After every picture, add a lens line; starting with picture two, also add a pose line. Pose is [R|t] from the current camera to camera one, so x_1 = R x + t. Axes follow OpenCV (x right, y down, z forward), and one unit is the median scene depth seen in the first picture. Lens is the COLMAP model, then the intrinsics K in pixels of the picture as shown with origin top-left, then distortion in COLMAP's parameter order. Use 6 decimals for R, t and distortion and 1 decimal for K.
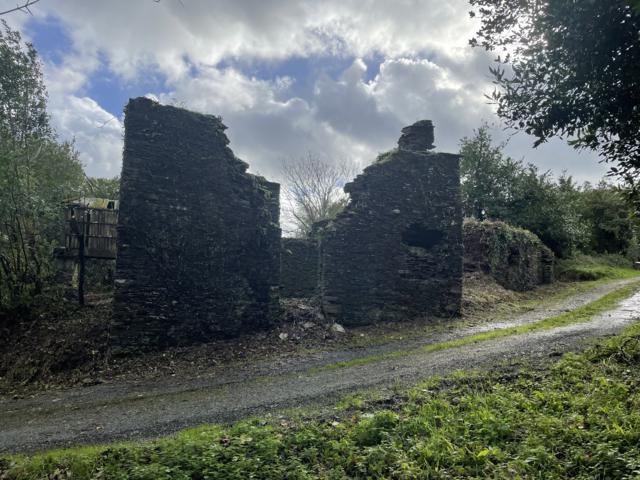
lens RADIAL K [[493.2, 0, 320.8], [0, 493.2, 239.9], [0, 0, 1]] dist [0.078026, -0.073882]
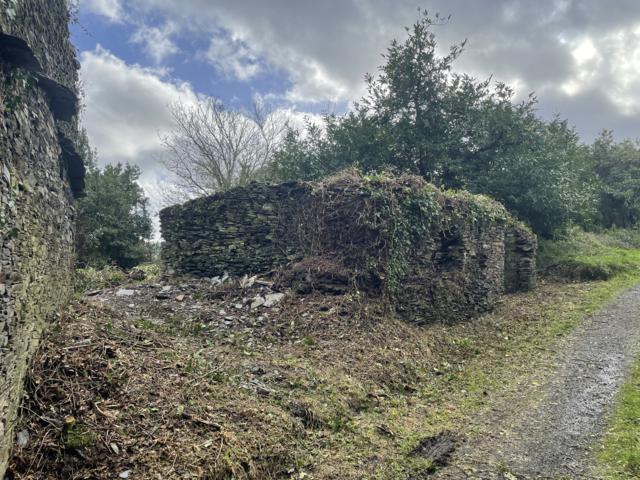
lens RADIAL K [[493.2, 0, 319.2], [0, 493.2, 239.4], [0, 0, 1]] dist [0.078026, -0.073882]
pose [[0.999786, -0.017676, 0.010705, 0.206065], [0.017077, 0.998411, 0.053707, -0.003519], [-0.011637, -0.053512, 0.998499, 0.421290]]
